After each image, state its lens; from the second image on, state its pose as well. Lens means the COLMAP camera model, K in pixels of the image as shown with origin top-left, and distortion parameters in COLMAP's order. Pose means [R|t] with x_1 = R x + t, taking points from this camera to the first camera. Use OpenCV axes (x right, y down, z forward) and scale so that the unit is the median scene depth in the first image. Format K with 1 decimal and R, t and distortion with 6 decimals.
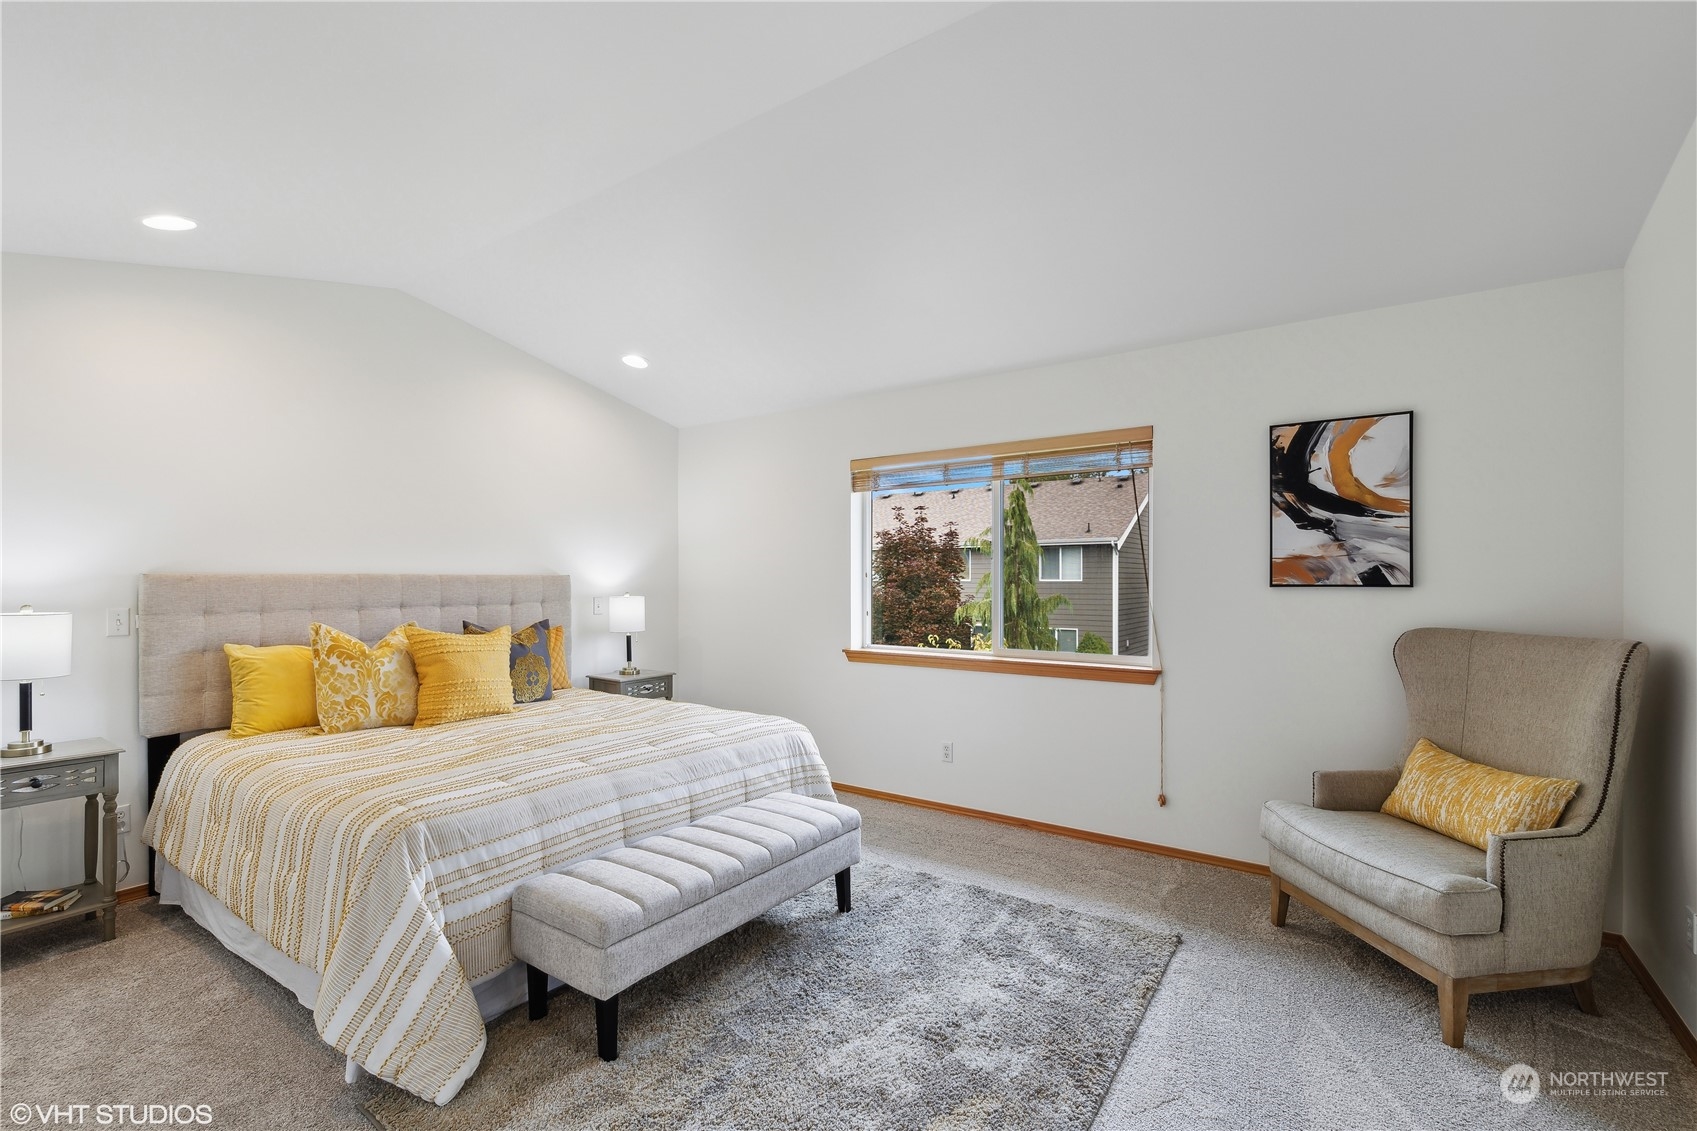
lens RADIAL K [[757.0, 0, 847.7], [0, 757.0, 578.0], [0, 0, 1]] dist [-0.001029, -0.000727]
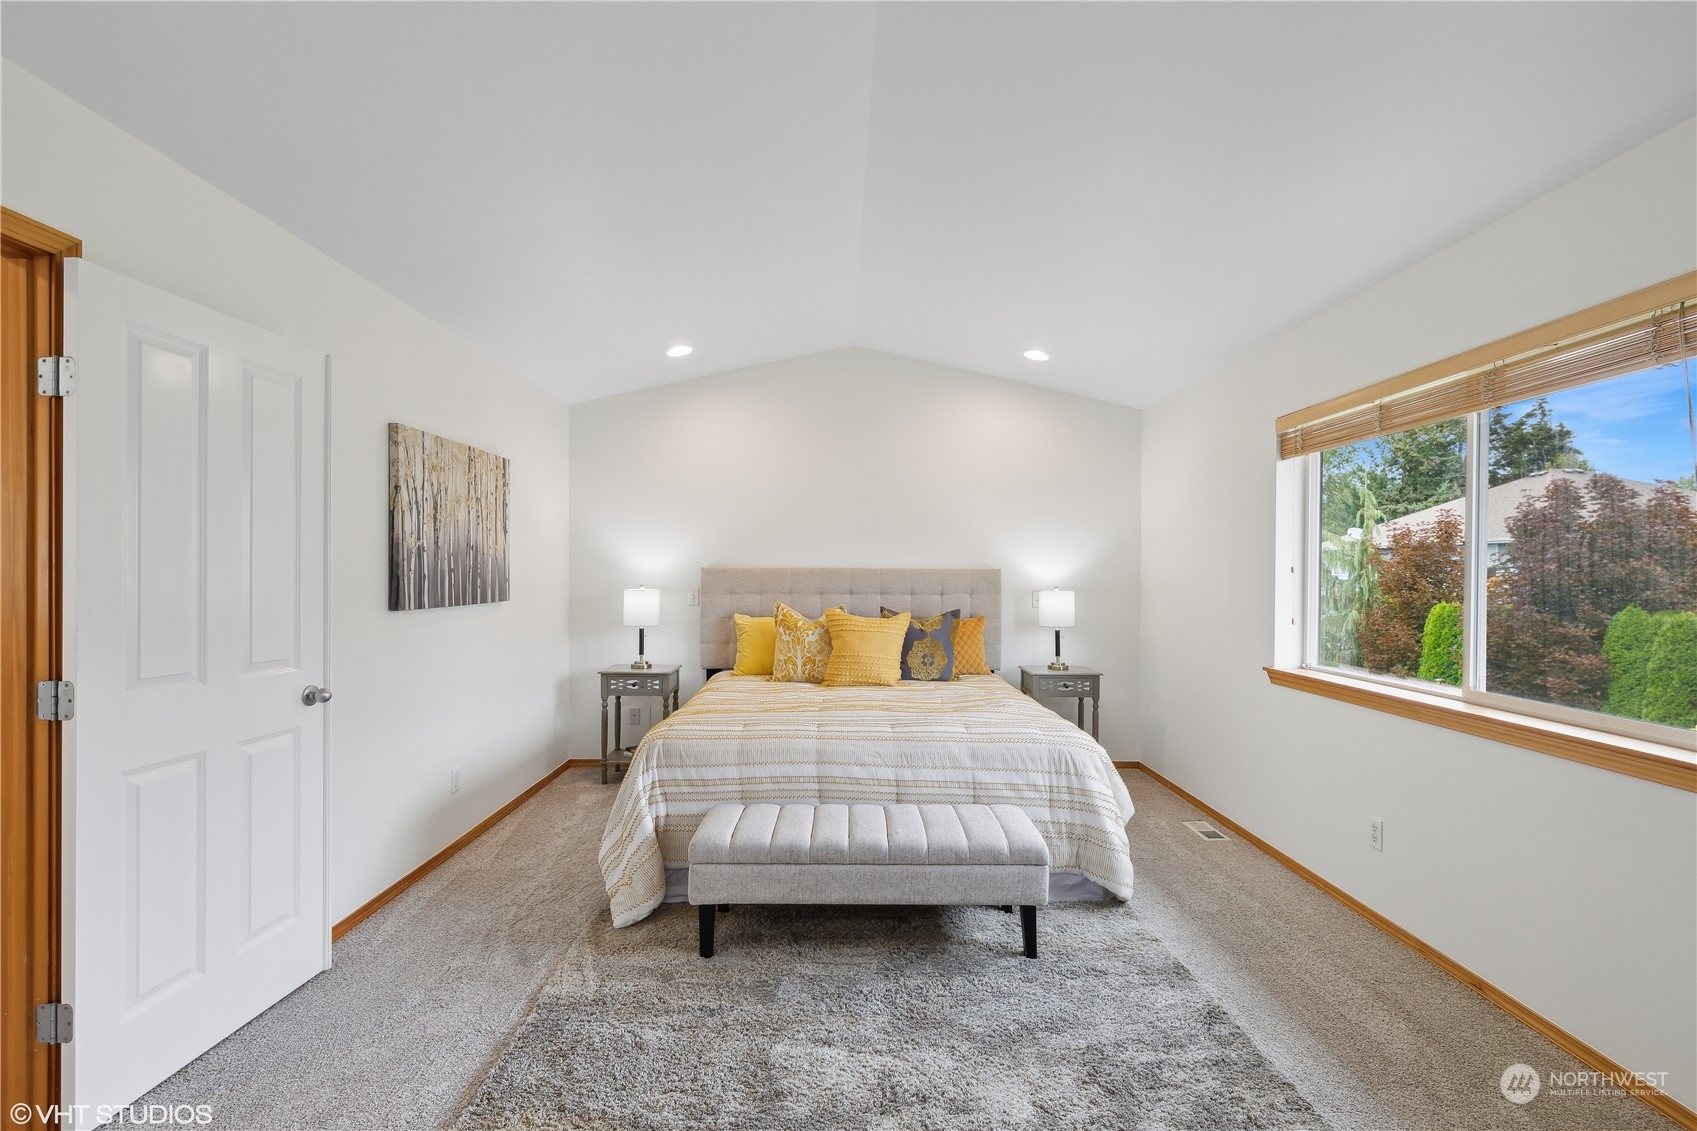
lens RADIAL K [[757.0, 0, 847.4], [0, 757.0, 571.4], [0, 0, 1]] dist [-0.001029, -0.000727]
pose [[0.576818, 0.004889, -0.816858, 0.550244], [-0.006859, 0.999976, 0.001142, -0.000776], [0.816844, 0.004944, 0.576838, 0.308868]]
